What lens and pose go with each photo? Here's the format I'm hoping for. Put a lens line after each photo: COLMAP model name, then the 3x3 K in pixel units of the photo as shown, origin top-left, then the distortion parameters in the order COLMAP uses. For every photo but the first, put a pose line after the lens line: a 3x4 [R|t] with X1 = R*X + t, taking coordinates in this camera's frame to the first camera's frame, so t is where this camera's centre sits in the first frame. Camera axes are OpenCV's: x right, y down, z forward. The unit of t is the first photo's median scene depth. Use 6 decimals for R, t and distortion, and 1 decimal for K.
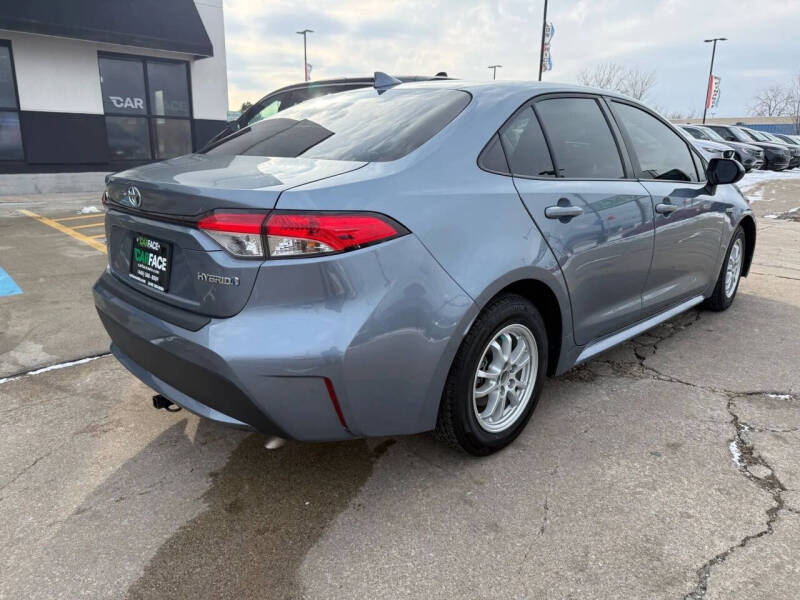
lens RADIAL K [[561.9, 0, 404.4], [0, 561.9, 303.5], [0, 0, 1]] dist [0.018660, -0.025862]
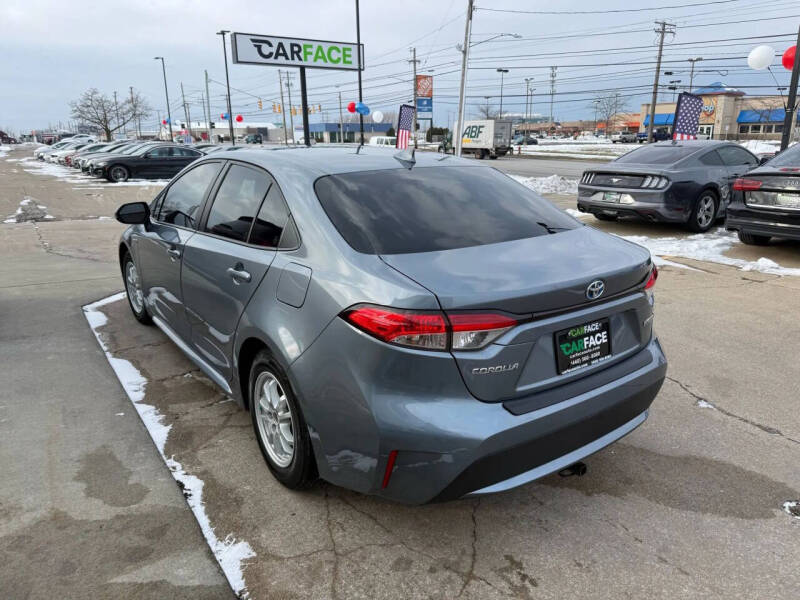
lens RADIAL K [[561.9, 0, 400.0], [0, 561.9, 298.6], [0, 0, 1]] dist [0.018660, -0.025862]
pose [[0.163699, -0.283178, 0.944994, -0.191277], [0.272352, 0.933660, 0.232603, -0.064371], [-0.948170, 0.219294, 0.229963, 0.135467]]
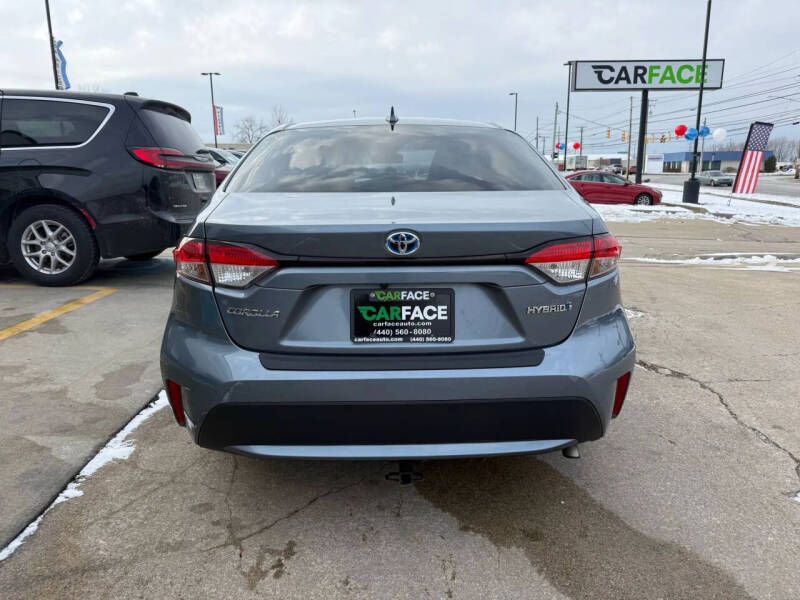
lens RADIAL K [[561.9, 0, 393.9], [0, 561.9, 296.2], [0, 0, 1]] dist [0.018660, -0.025862]
pose [[0.691651, -0.171939, 0.701467, -0.134831], [0.207246, 0.977652, 0.035290, -0.017401], [-0.691859, 0.120967, 0.711828, 0.049438]]
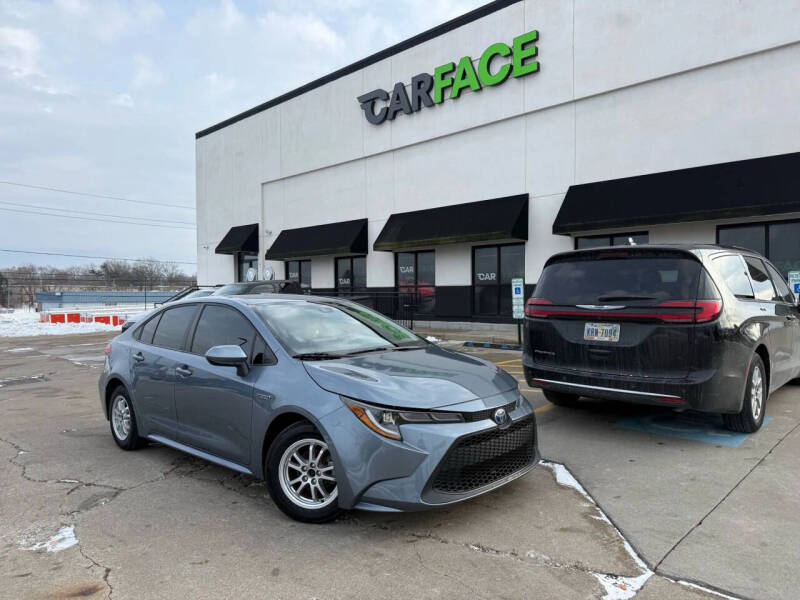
lens RADIAL K [[561.9, 0, 402.6], [0, 561.9, 306.1], [0, 0, 1]] dist [0.018660, -0.025862]
pose [[0.043802, 0.004022, -0.999032, 0.385101], [-0.251259, 0.967894, -0.007120, -0.091339], [0.966928, 0.251328, 0.043406, 0.275867]]
